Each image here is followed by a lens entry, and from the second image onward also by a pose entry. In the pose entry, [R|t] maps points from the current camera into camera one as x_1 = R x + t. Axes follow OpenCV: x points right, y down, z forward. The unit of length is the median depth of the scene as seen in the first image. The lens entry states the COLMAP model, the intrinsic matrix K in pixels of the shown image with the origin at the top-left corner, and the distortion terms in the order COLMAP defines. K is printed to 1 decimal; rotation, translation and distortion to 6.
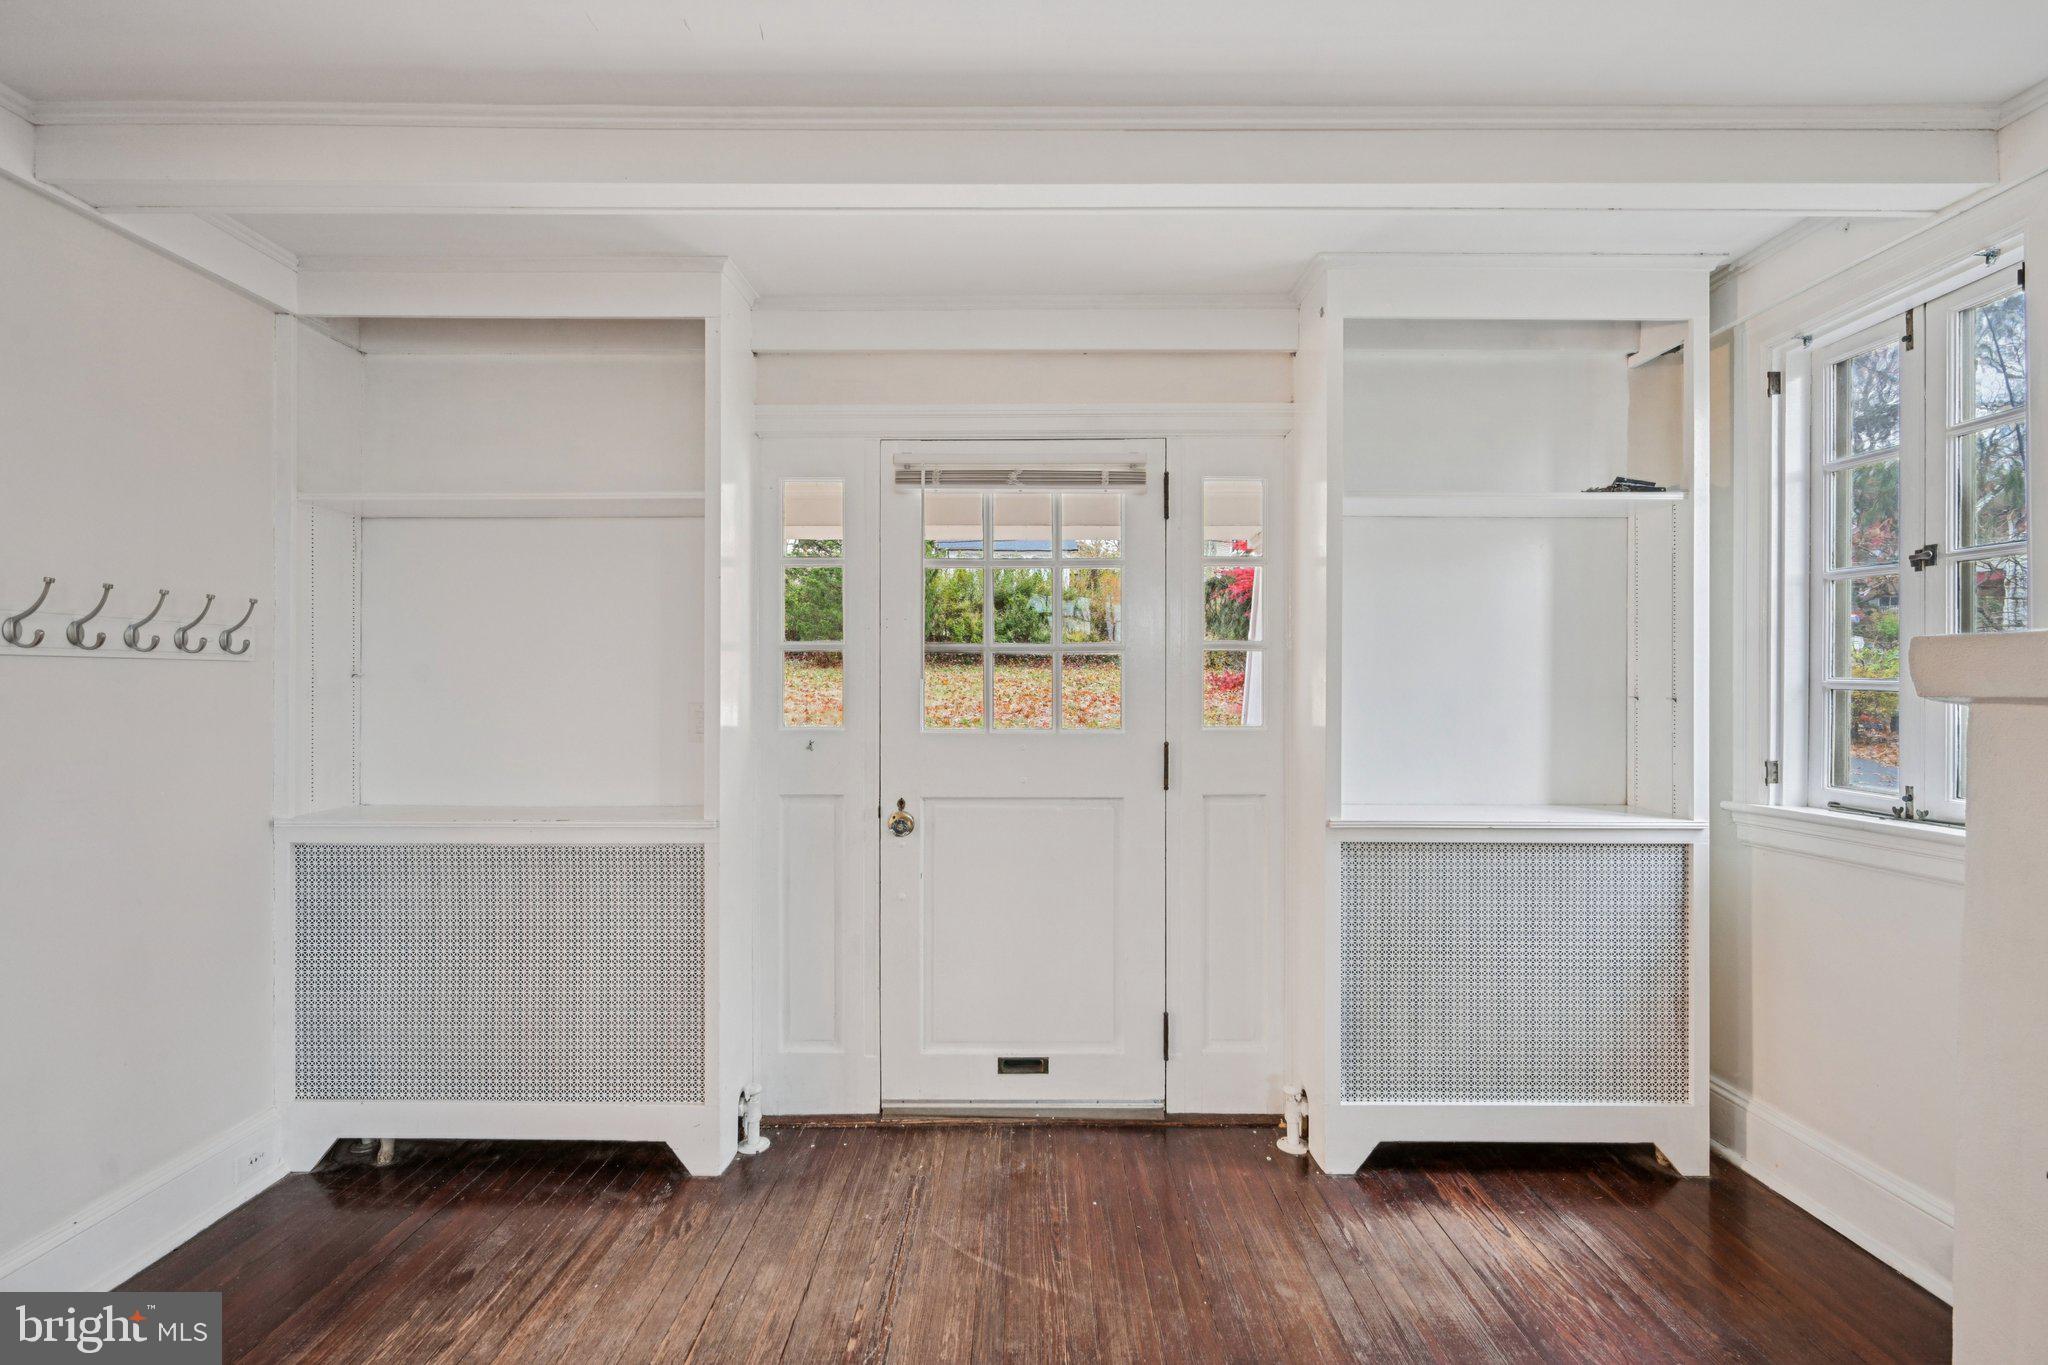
lens RADIAL K [[906.4, 0, 1022.7], [0, 906.4, 679.9], [0, 0, 1]] dist [-0.001747, 0.000530]
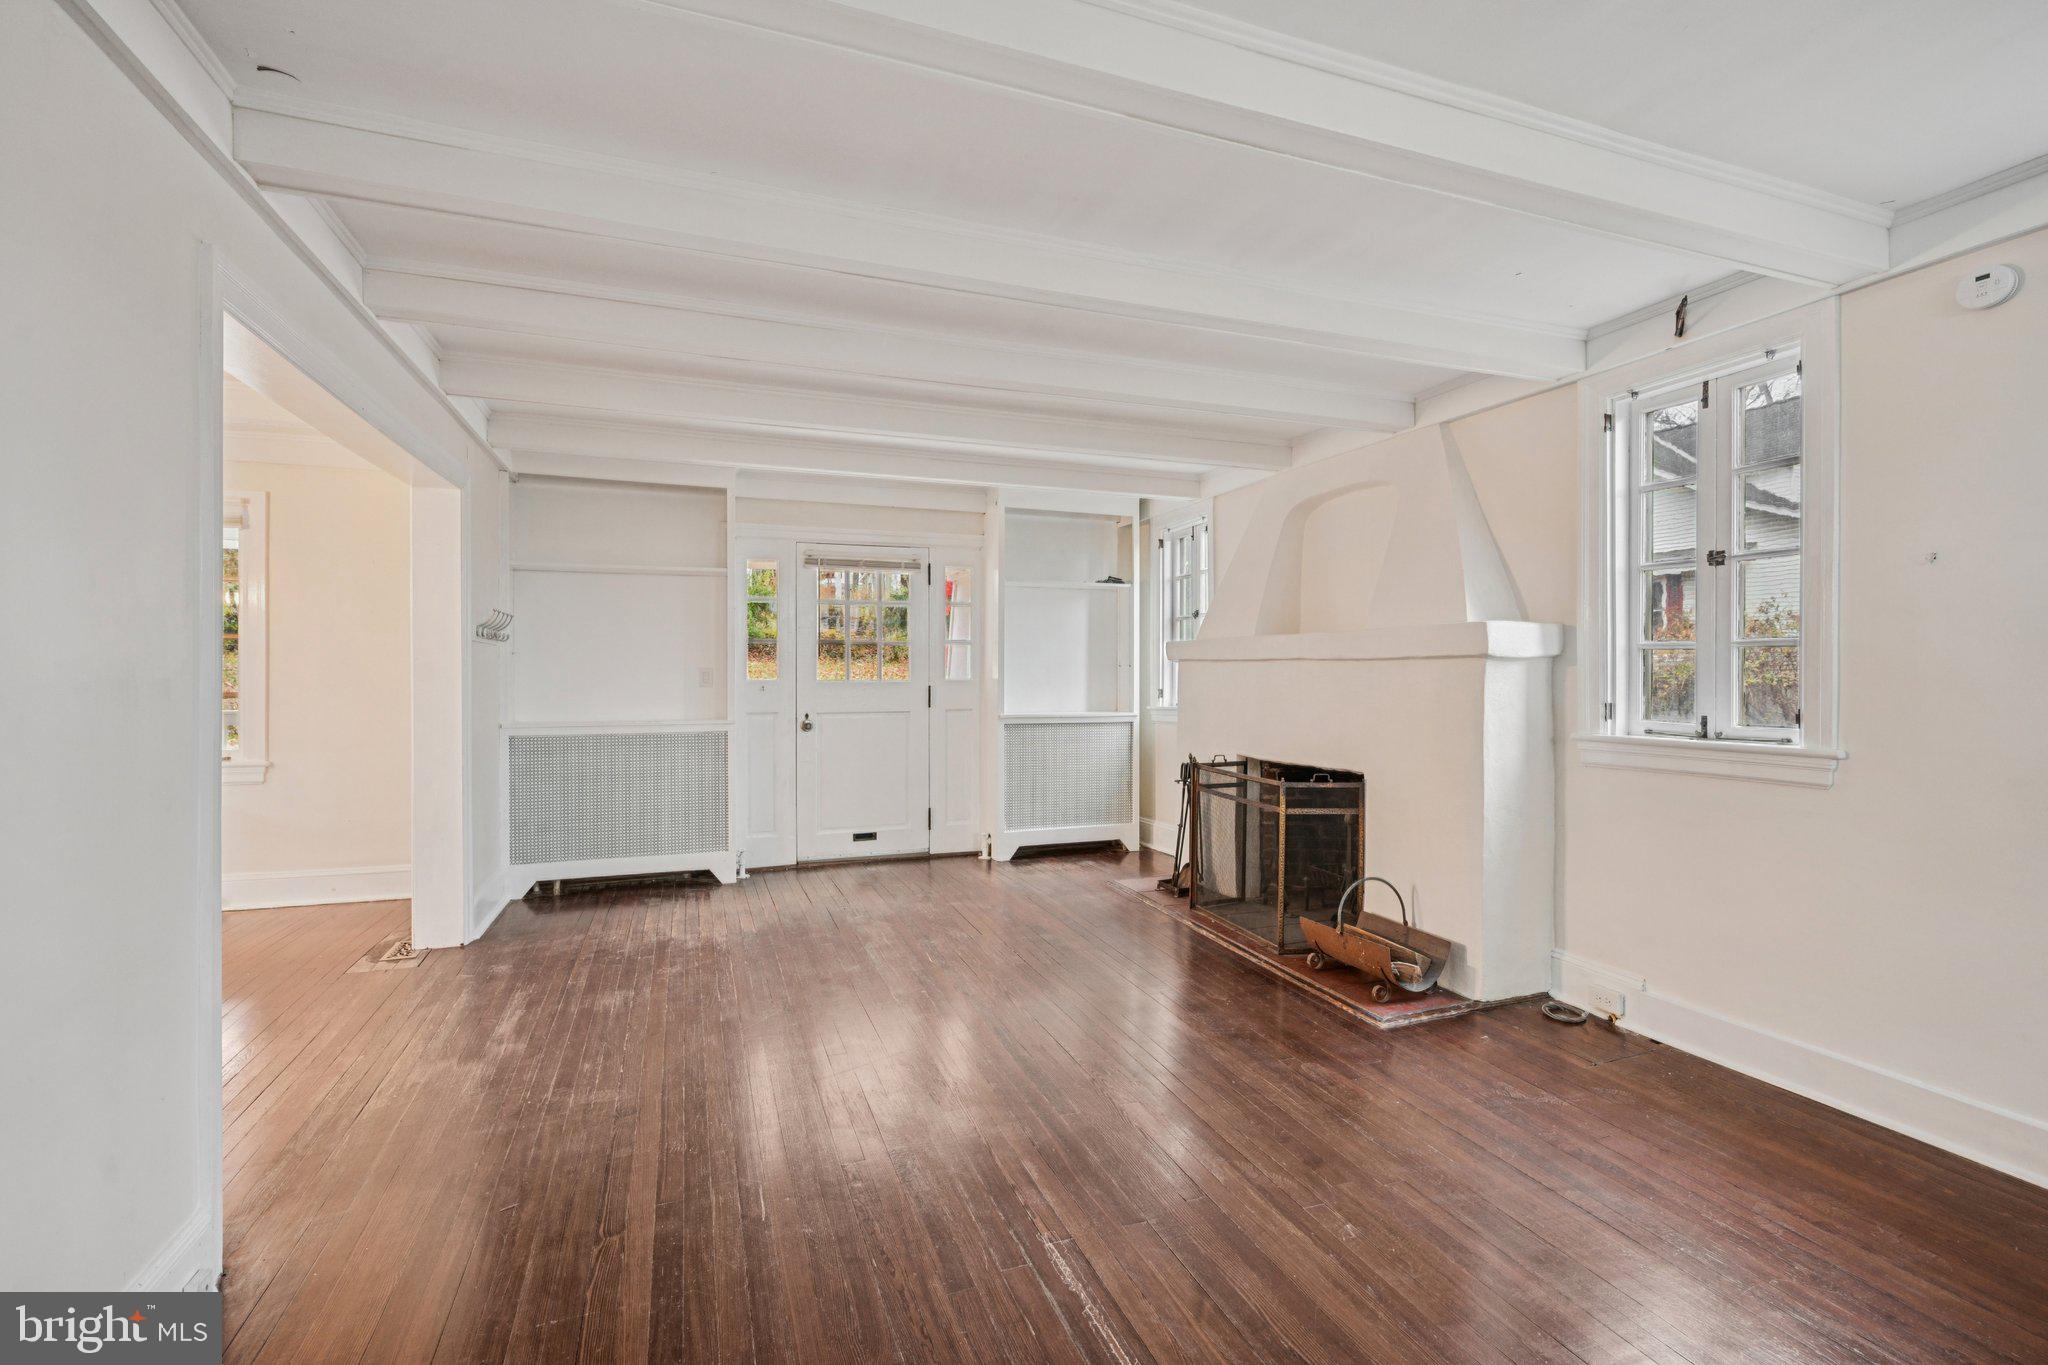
lens RADIAL K [[906.4, 0, 1022.7], [0, 906.4, 679.9], [0, 0, 1]] dist [-0.001747, 0.000530]
pose [[0.935911, -0.004464, 0.352207, -0.449736], [0.001983, 0.999971, 0.007406, 0.042651], [-0.352230, -0.006233, 0.935893, -1.268714]]
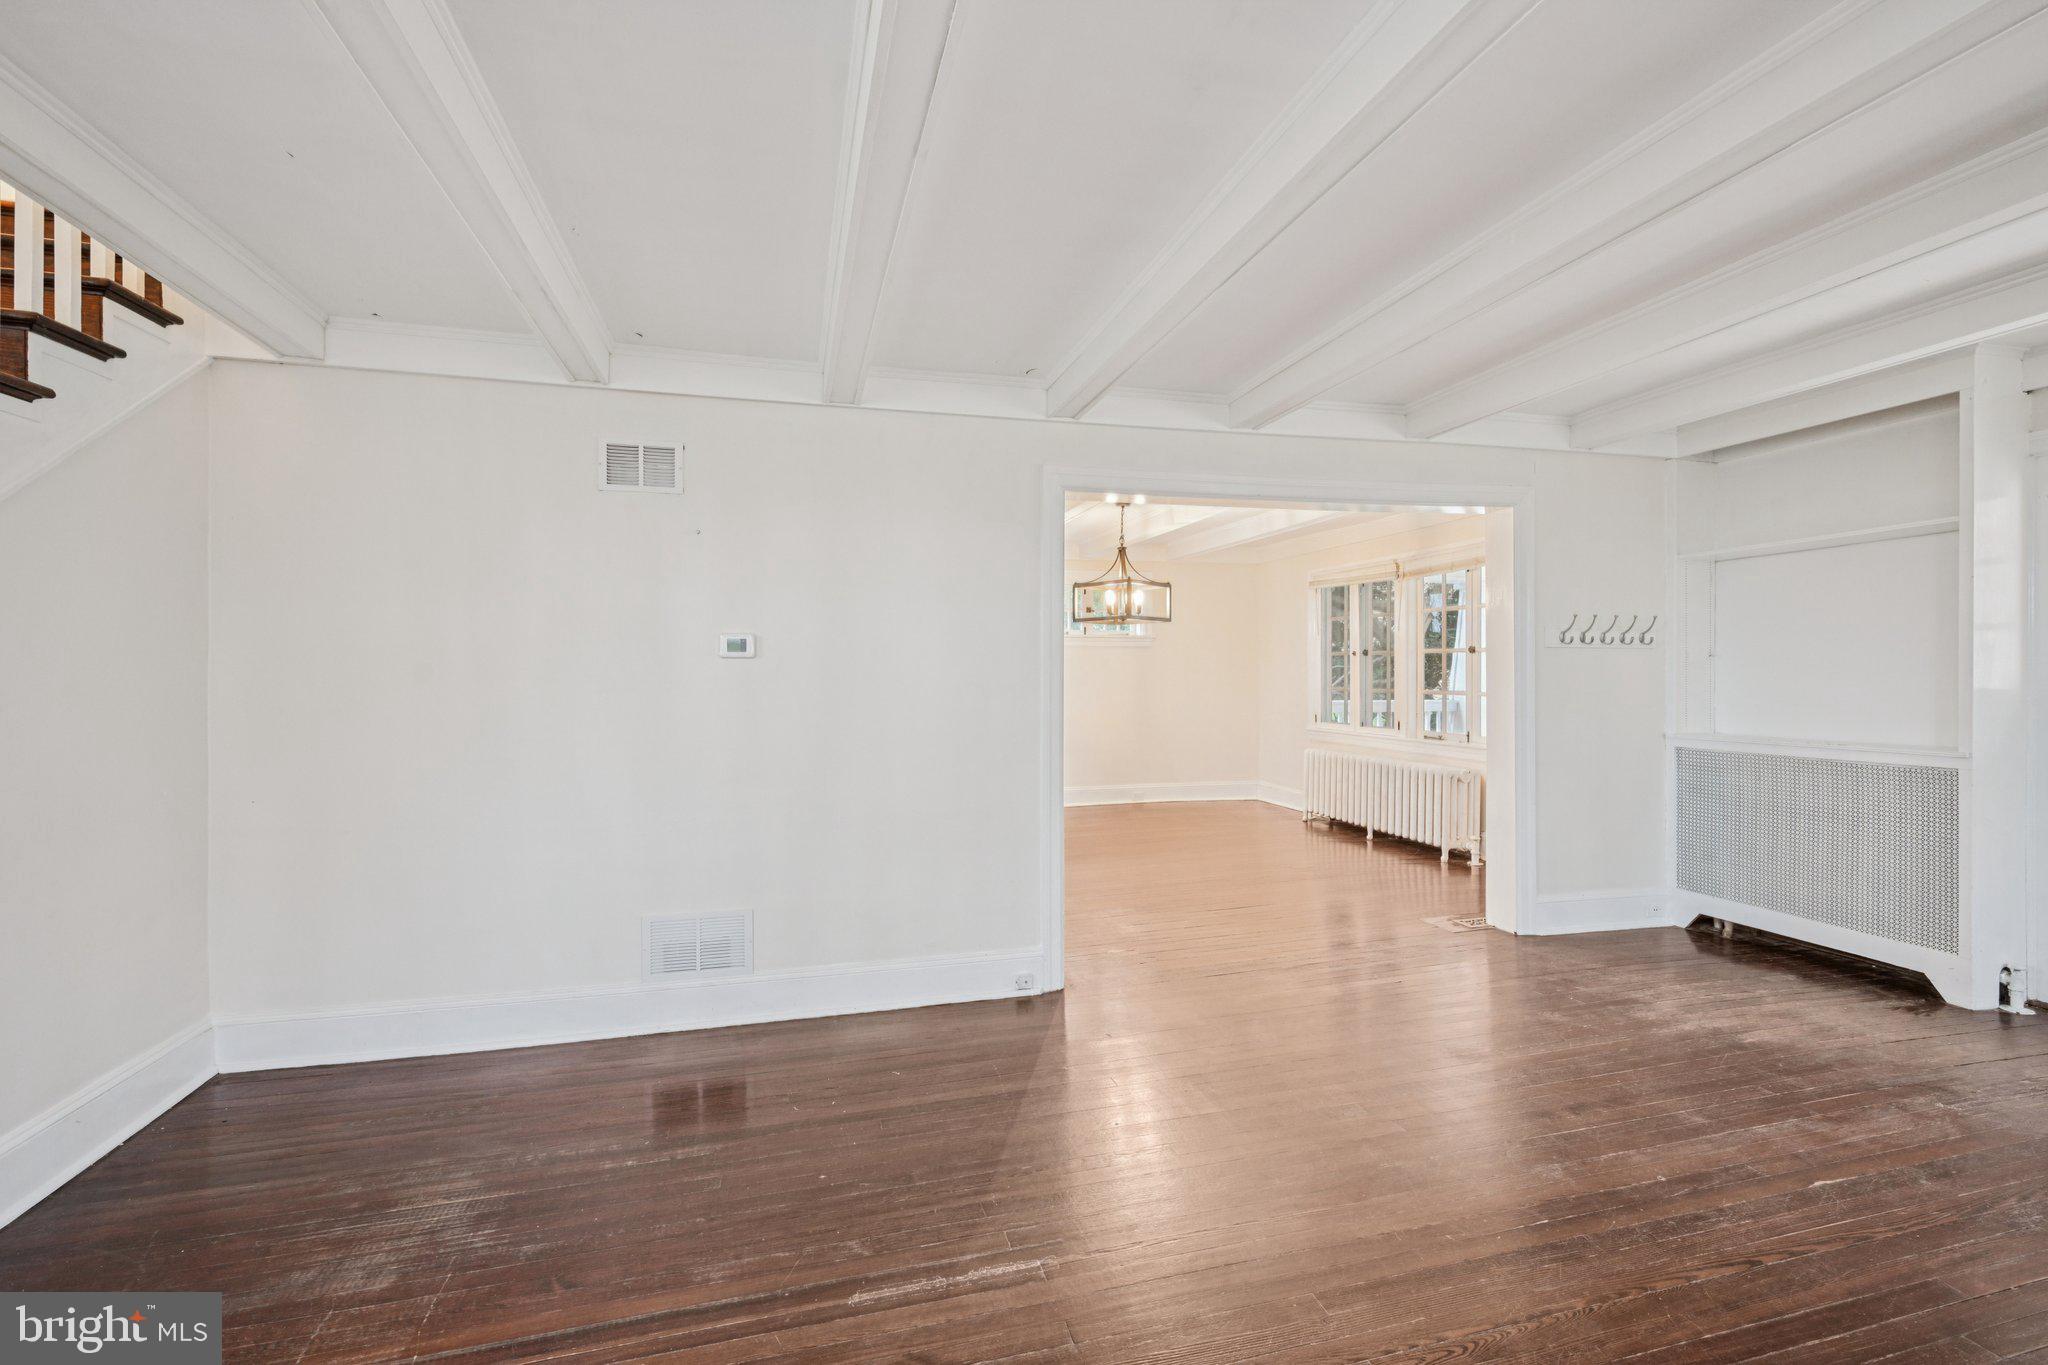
lens RADIAL K [[896.6, 0, 1018.6], [0, 896.6, 675.2], [0, 0, 1]] dist [-0.000045, -0.000084]
pose [[0.248897, -0.003479, -0.968524, 0.617333], [0.000740, 0.999994, -0.003402, 0.039585], [0.968530, 0.000129, 0.248898, -0.734909]]
